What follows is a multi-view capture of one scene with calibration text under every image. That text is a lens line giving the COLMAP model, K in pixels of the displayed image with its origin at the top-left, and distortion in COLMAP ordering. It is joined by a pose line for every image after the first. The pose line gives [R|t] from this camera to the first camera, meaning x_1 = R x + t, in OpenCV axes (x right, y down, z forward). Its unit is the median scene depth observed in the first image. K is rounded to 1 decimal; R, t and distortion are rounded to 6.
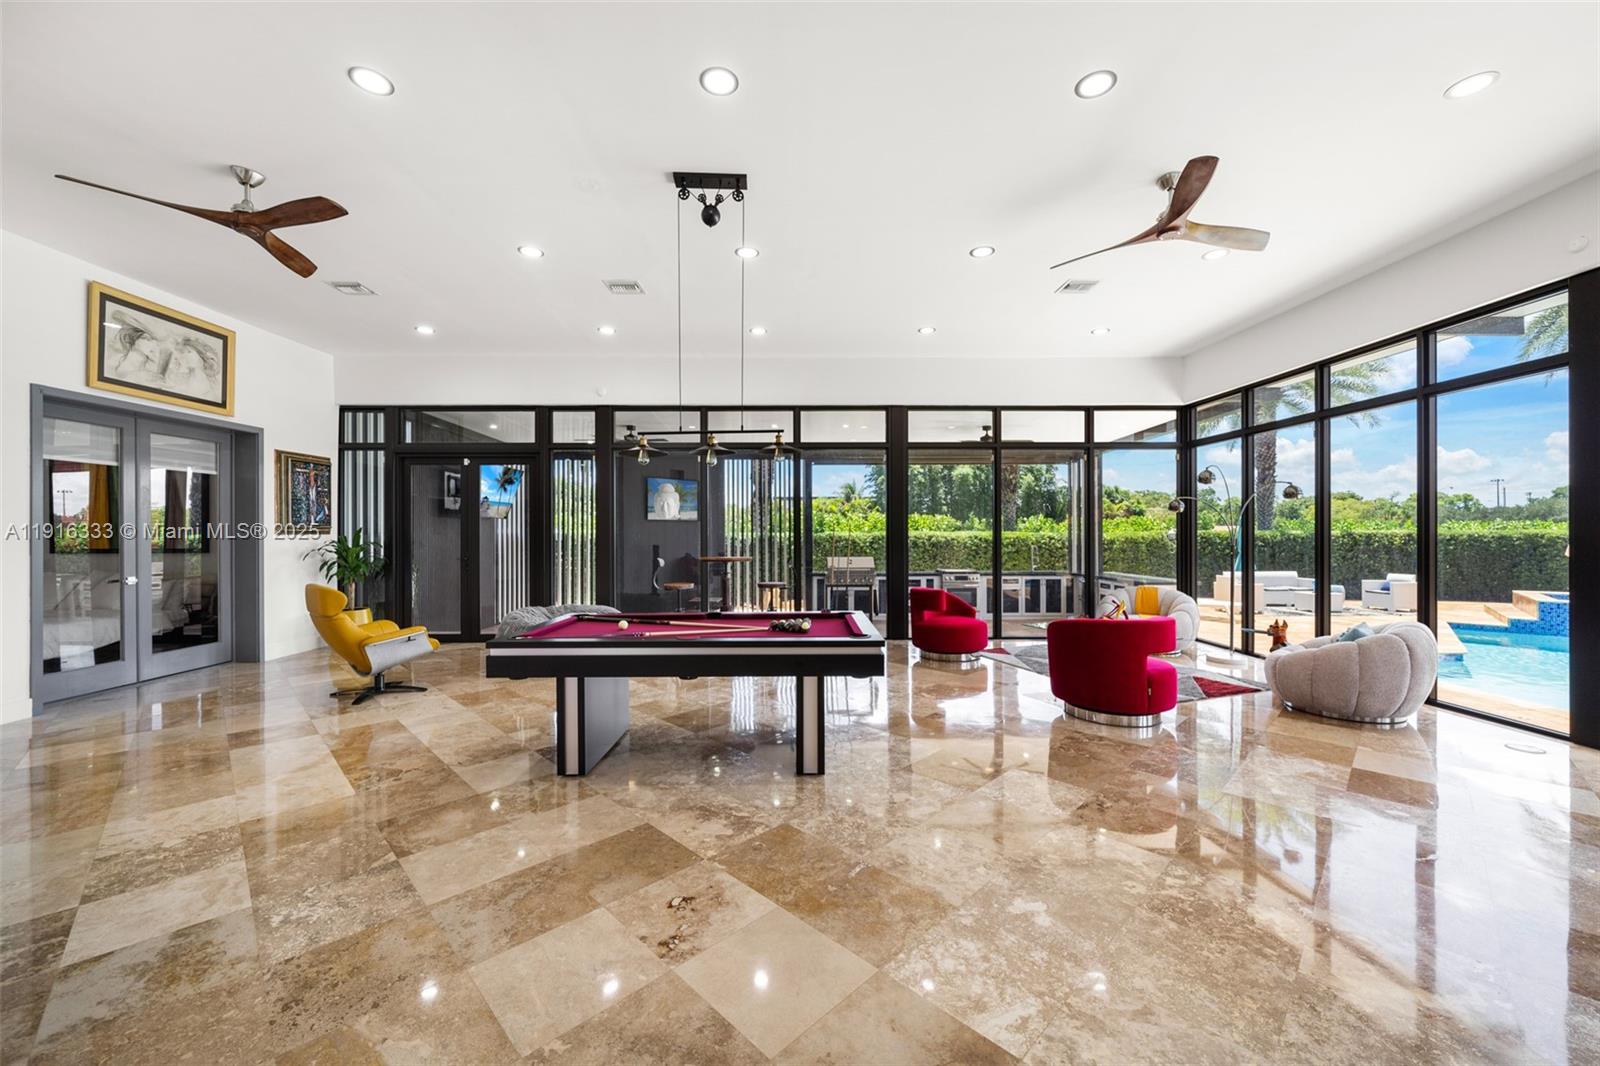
lens RADIAL K [[598.1, 0, 805.3], [0, 598.1, 532.9], [0, 0, 1]] dist [-0.000102, -0.000463]
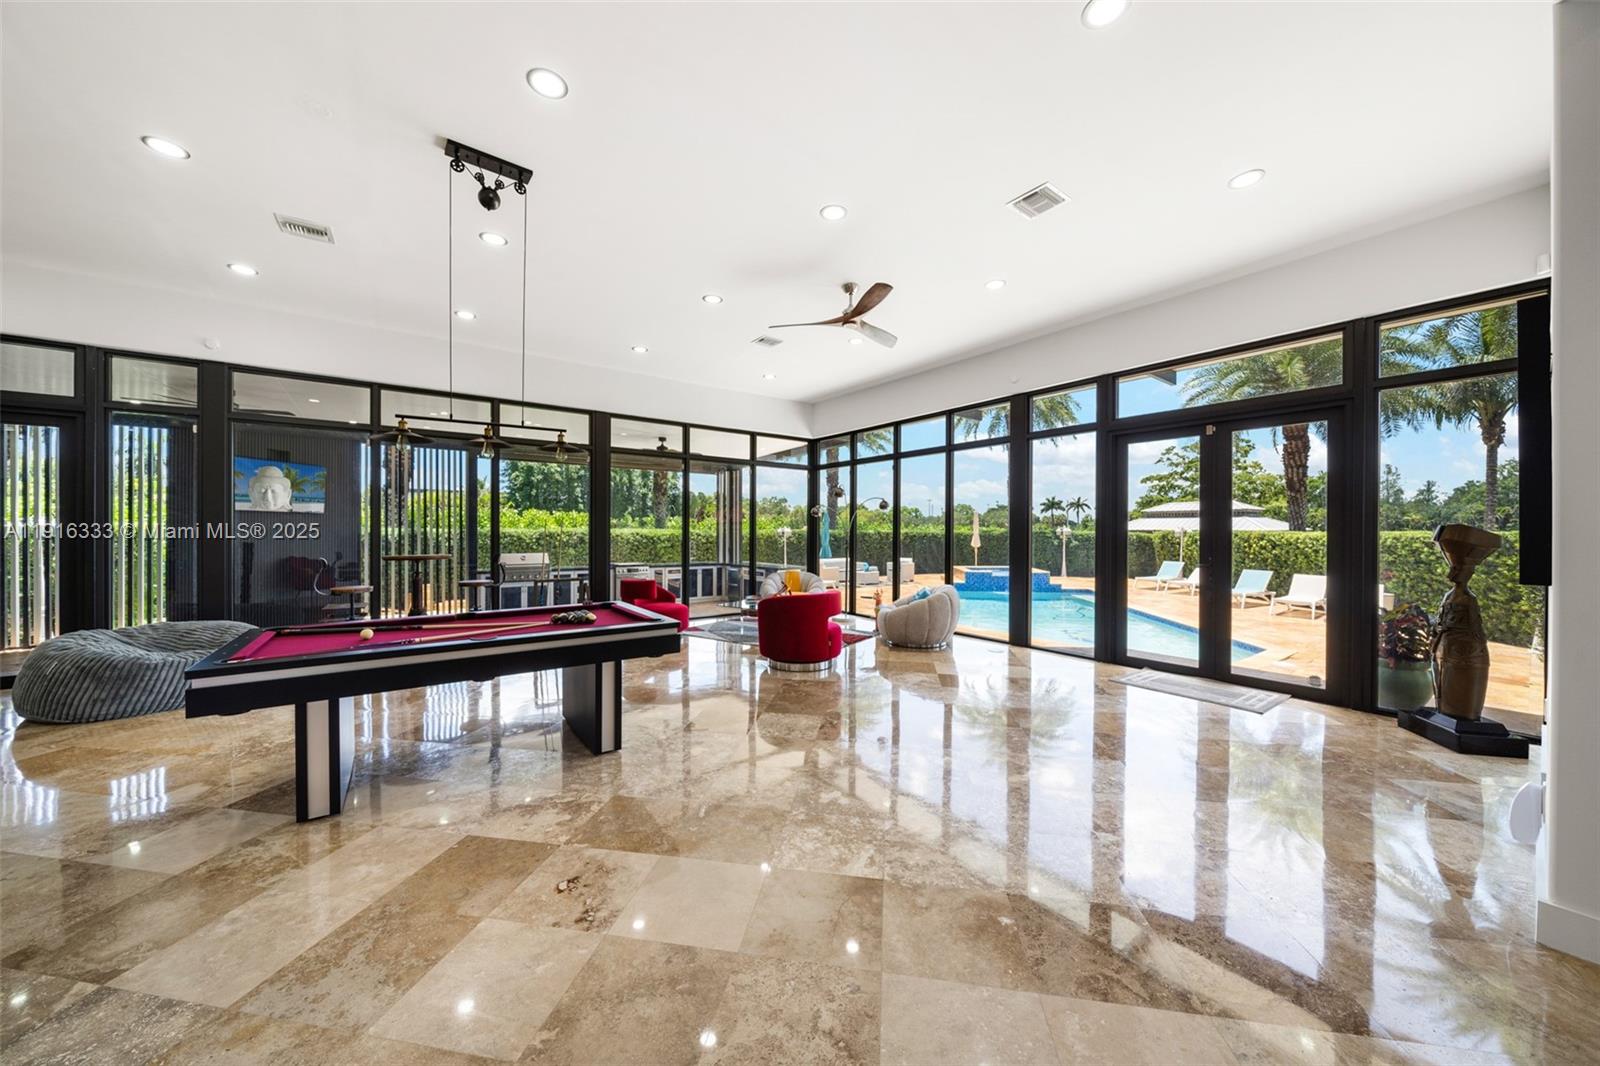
lens RADIAL K [[542.0, 0, 790.3], [0, 542.0, 531.2], [0, 0, 1]] dist [-0.001832, -0.000279]
pose [[0.818825, 0.005606, 0.574016, -0.169430], [-0.006614, 0.999978, -0.000333, 0.000841], [-0.574005, -0.003524, 0.818844, 0.004583]]
